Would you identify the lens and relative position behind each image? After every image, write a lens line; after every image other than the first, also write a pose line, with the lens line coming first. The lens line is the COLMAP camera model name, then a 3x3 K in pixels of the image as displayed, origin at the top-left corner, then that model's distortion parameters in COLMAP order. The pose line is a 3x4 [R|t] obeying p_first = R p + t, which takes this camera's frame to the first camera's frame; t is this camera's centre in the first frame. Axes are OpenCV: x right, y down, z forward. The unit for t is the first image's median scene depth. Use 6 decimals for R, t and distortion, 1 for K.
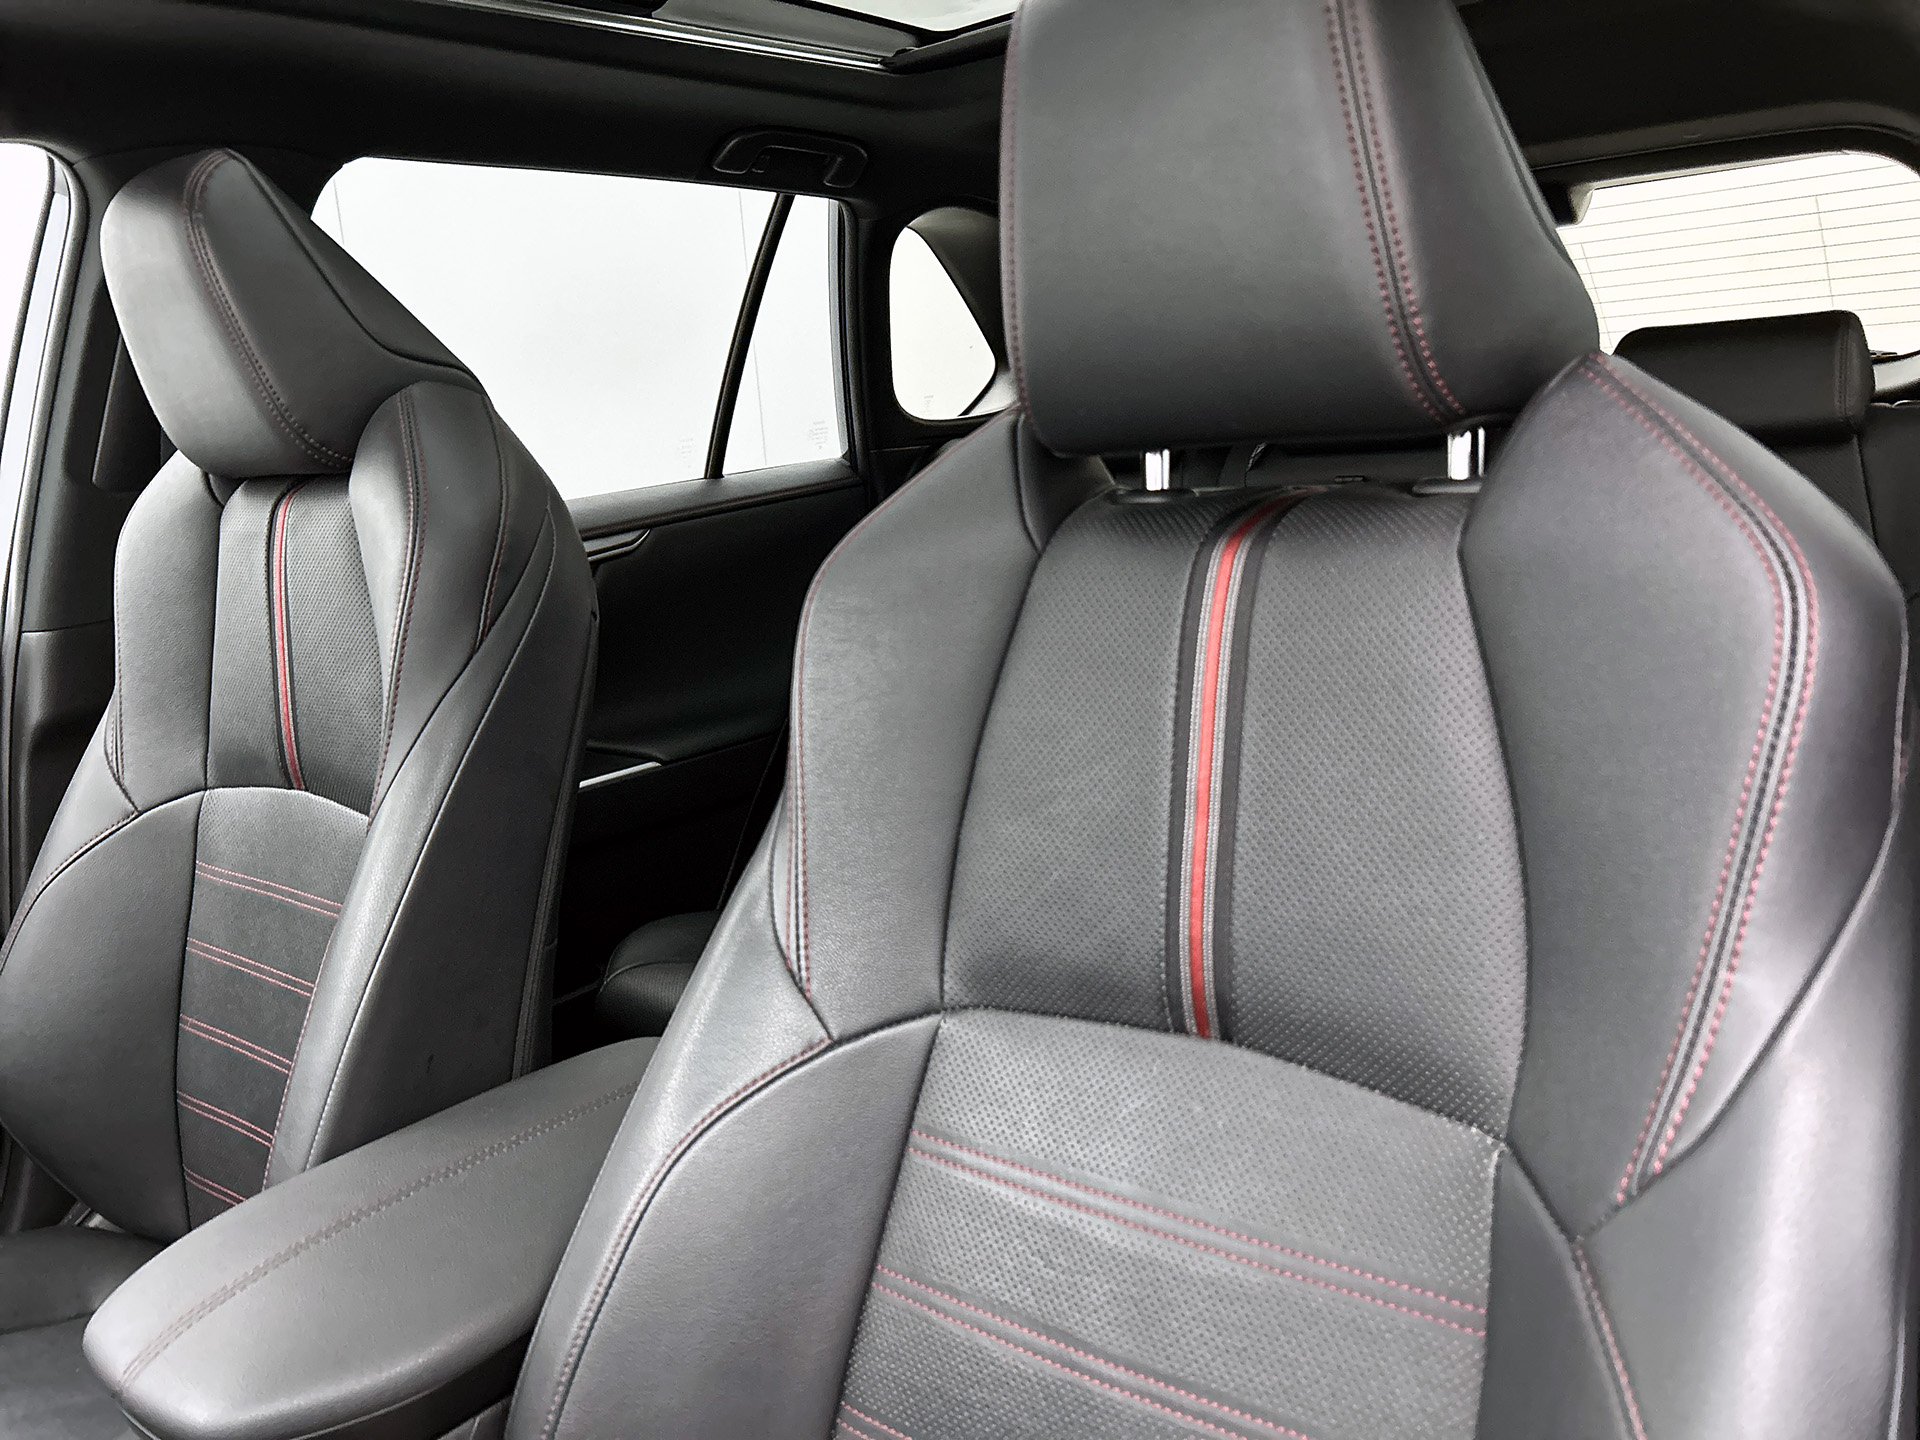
lens RADIAL K [[1443.9, 0, 962.3], [0, 1443.9, 699.4], [0, 0, 1]] dist [0.048104, -0.055408]
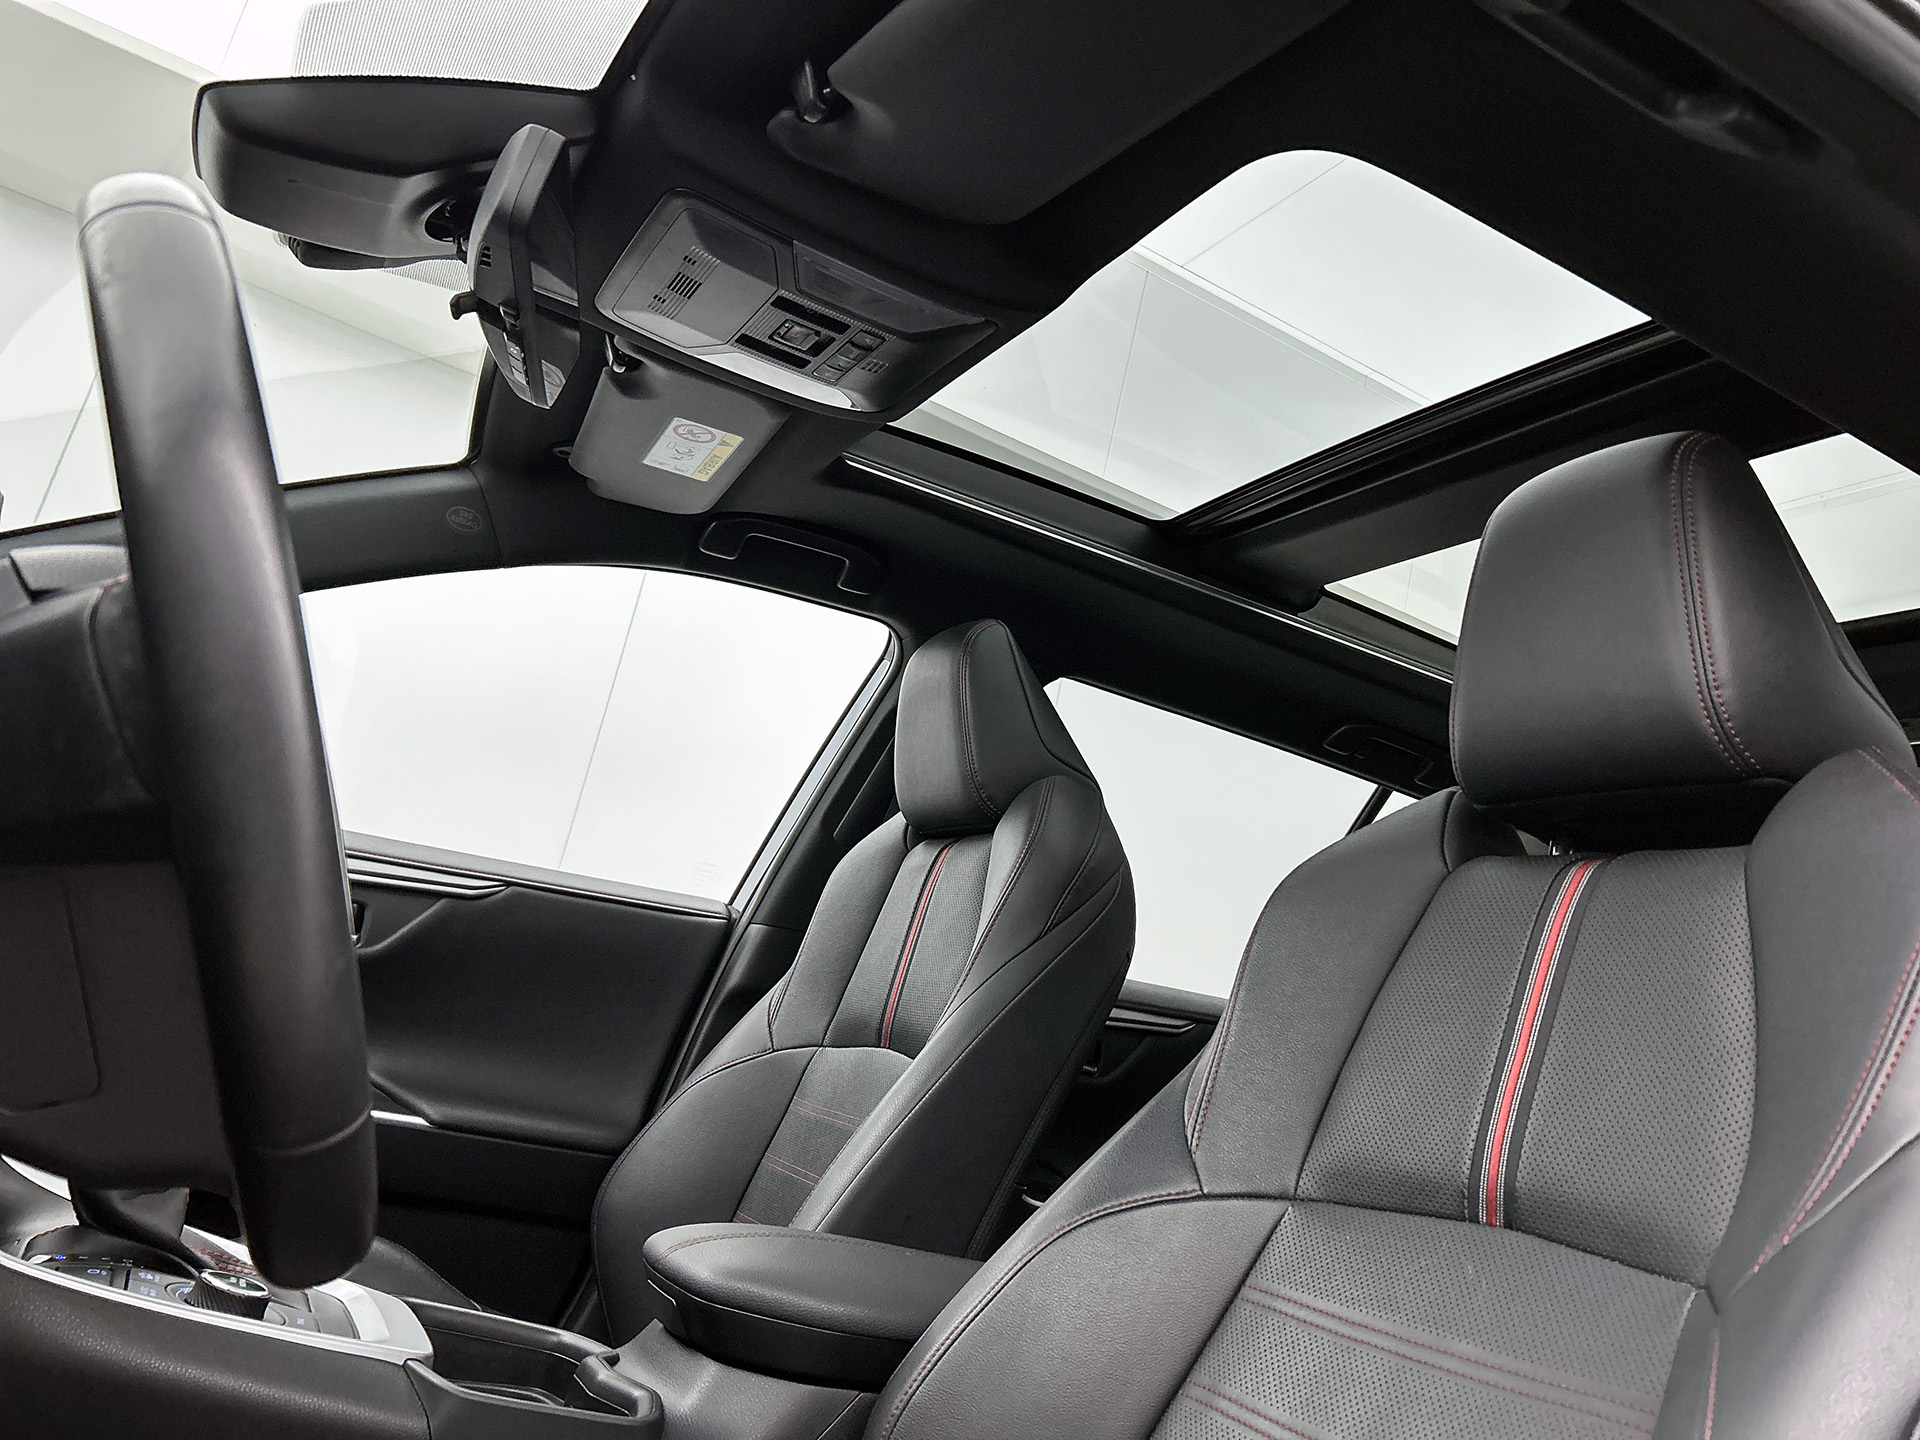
lens RADIAL K [[1443.9, 0, 956.8], [0, 1443.9, 694.6], [0, 0, 1]] dist [0.048104, -0.055408]
pose [[0.881877, 0.150309, -0.446879, 0.162339], [-0.341090, 0.857750, -0.384606, 0.306625], [0.325501, 0.491601, 0.807699, -0.227374]]
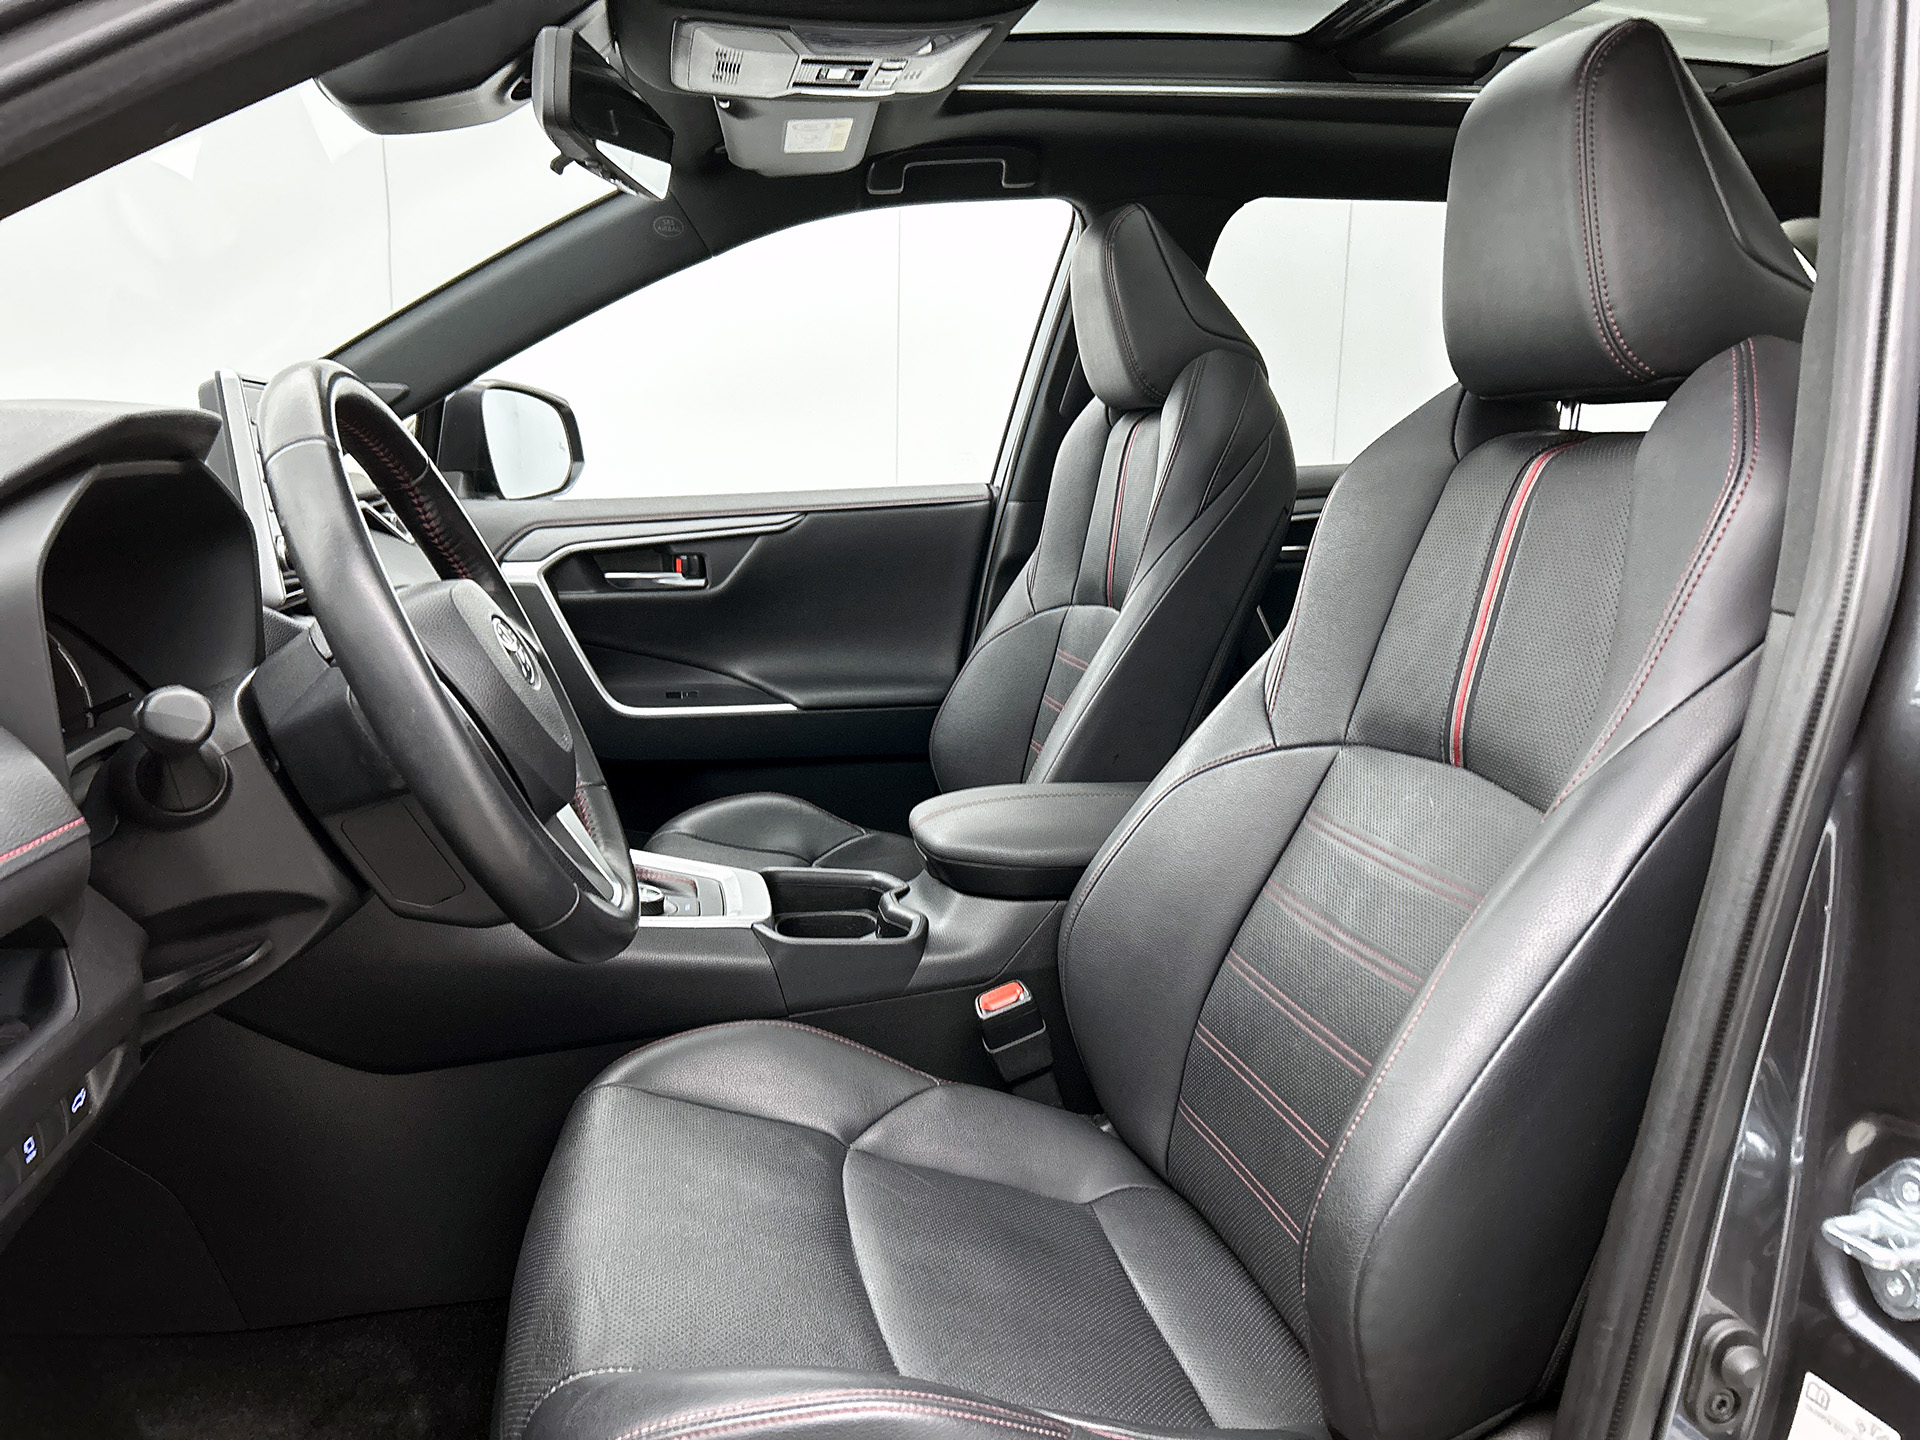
lens RADIAL K [[1443.9, 0, 941.1], [0, 1443.9, 724.9], [0, 0, 1]] dist [0.048104, -0.055408]
pose [[0.757810, 0.197901, -0.621738, 0.467725], [-0.189744, 0.978552, 0.080205, 0.109578], [0.624276, 0.057191, 0.779108, -0.385807]]
